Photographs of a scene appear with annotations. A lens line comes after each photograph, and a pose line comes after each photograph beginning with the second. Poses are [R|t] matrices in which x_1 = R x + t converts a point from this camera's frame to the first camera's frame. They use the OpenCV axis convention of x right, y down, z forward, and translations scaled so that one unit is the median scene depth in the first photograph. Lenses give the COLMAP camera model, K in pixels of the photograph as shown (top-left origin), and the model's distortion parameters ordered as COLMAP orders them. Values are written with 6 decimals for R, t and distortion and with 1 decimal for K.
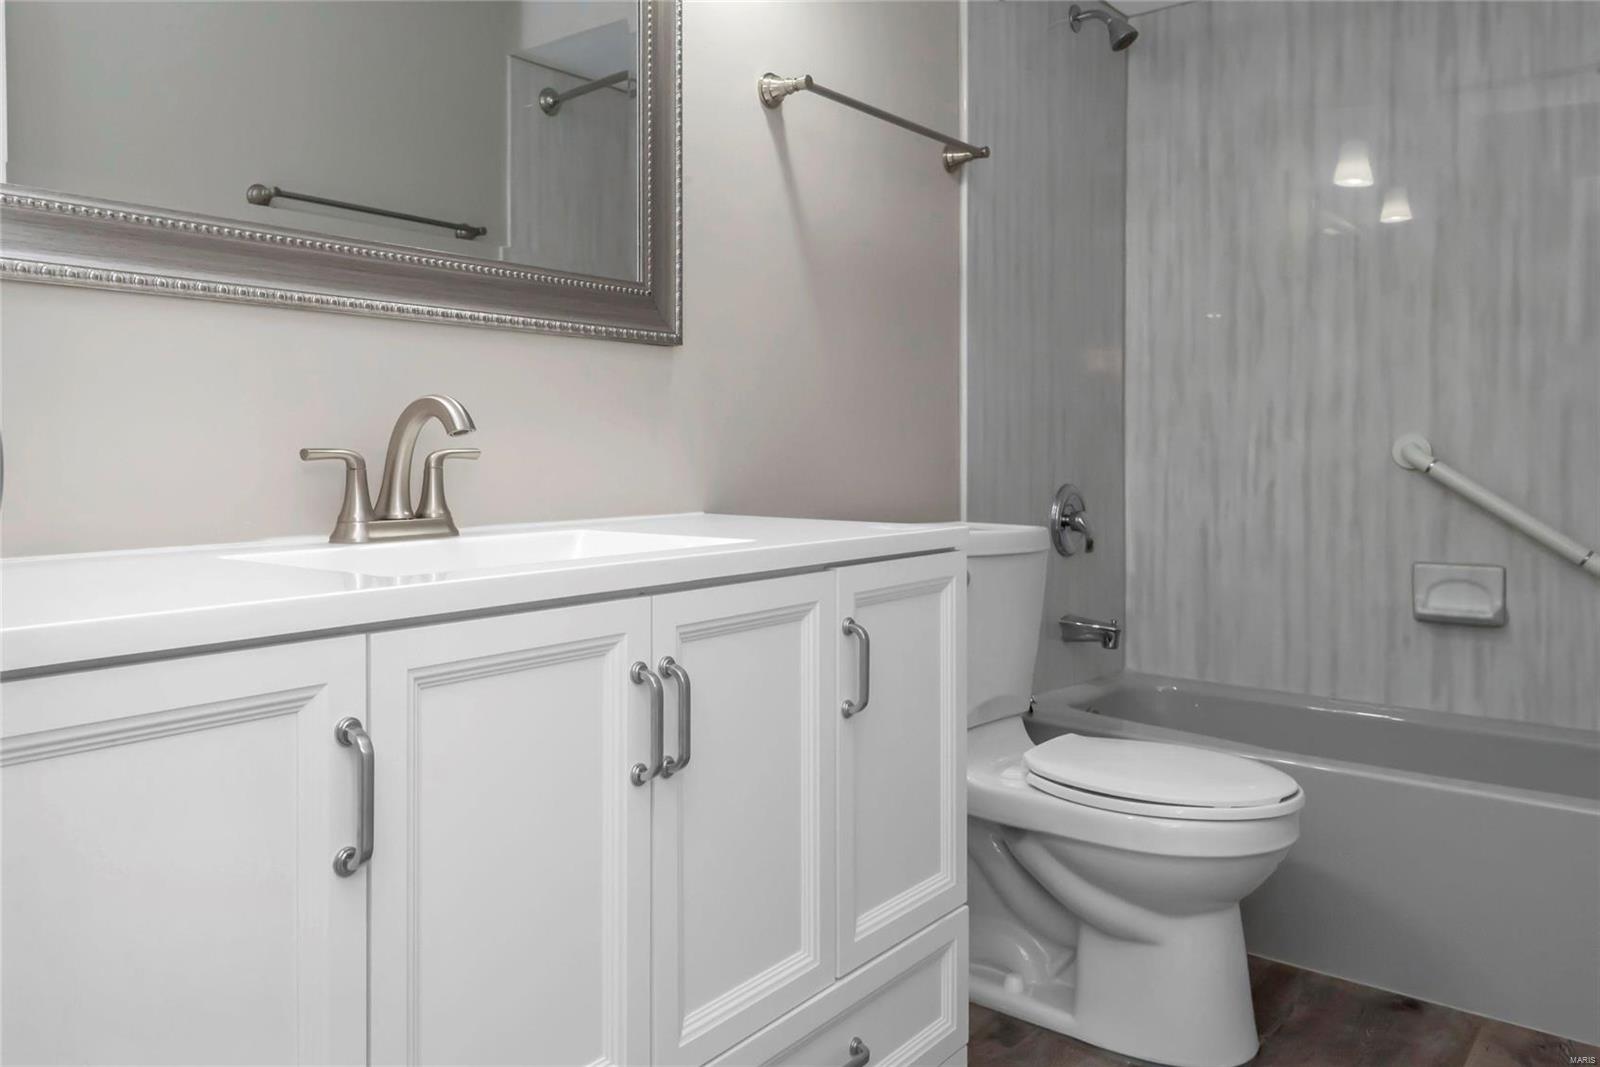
lens RADIAL K [[1041.4, 0, 800.0], [0, 1041.4, 533.5], [0, 0, 1]] dist [0.011829, -0.001291]
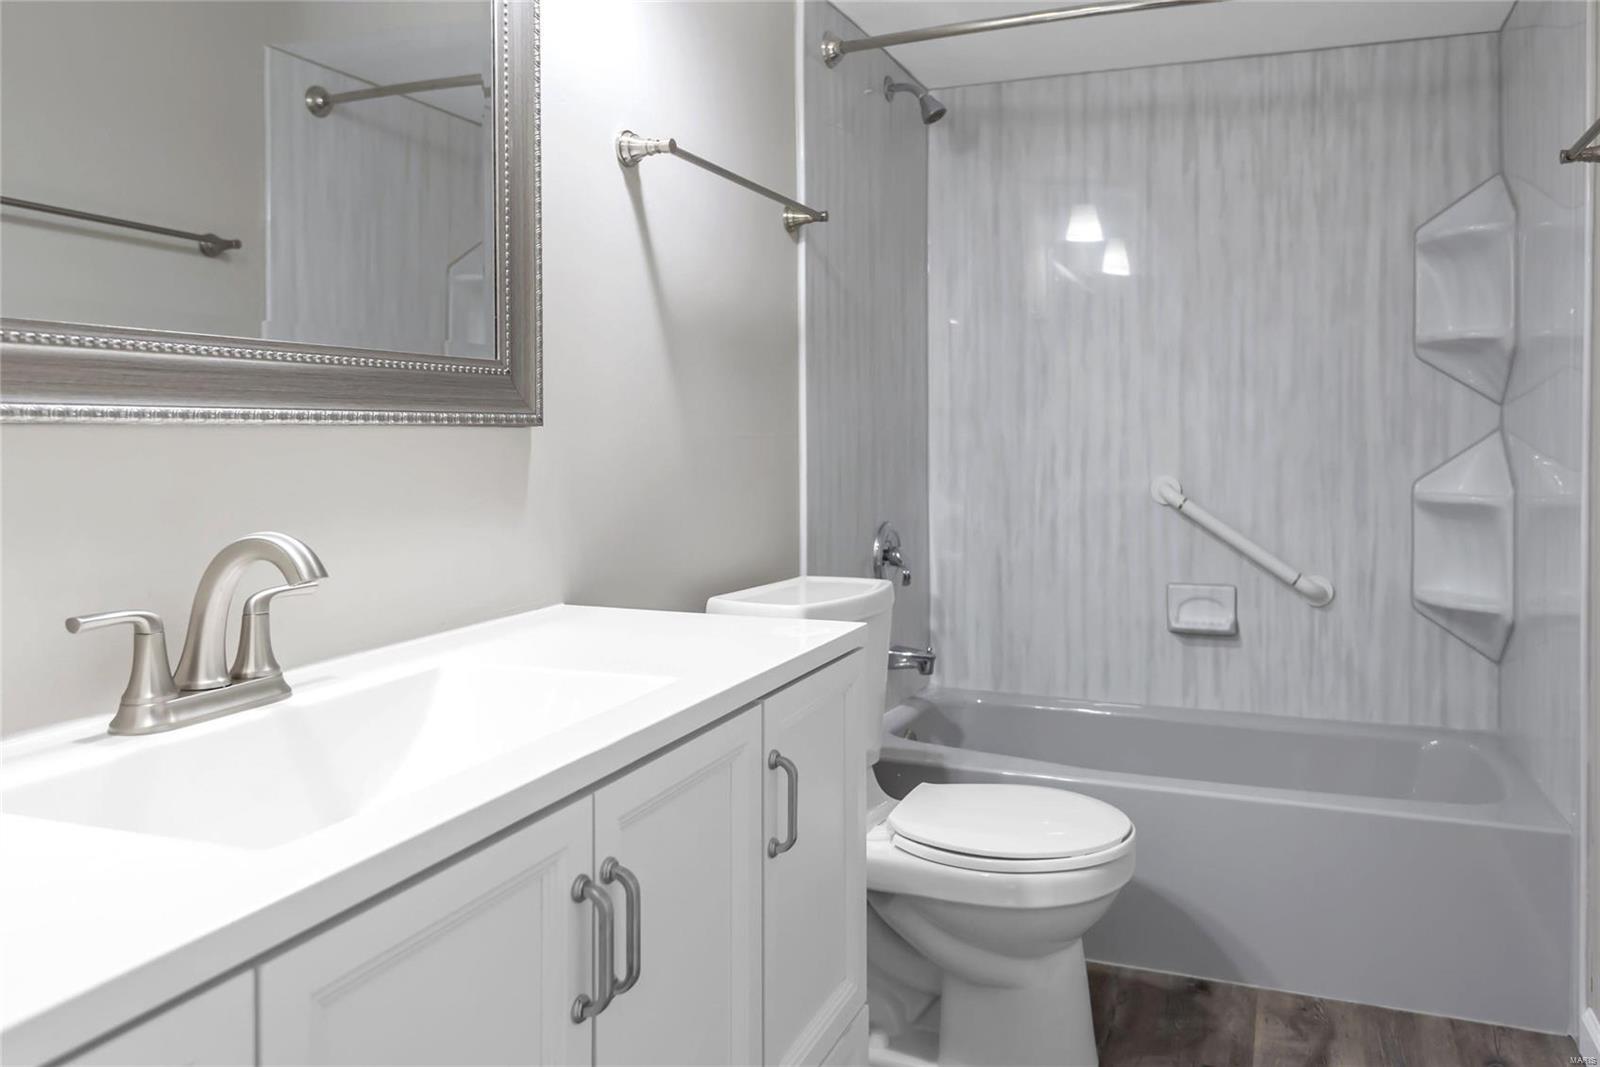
lens RADIAL K [[931.7, 0, 800.5], [0, 931.7, 439.9], [0, 0, 1]] dist [0.013049, -0.002290]
pose [[0.946423, -0.017552, 0.322452, -0.143008], [0.021187, 0.999745, -0.007765, -0.139234], [-0.322234, 0.014180, 0.946554, 0.145125]]
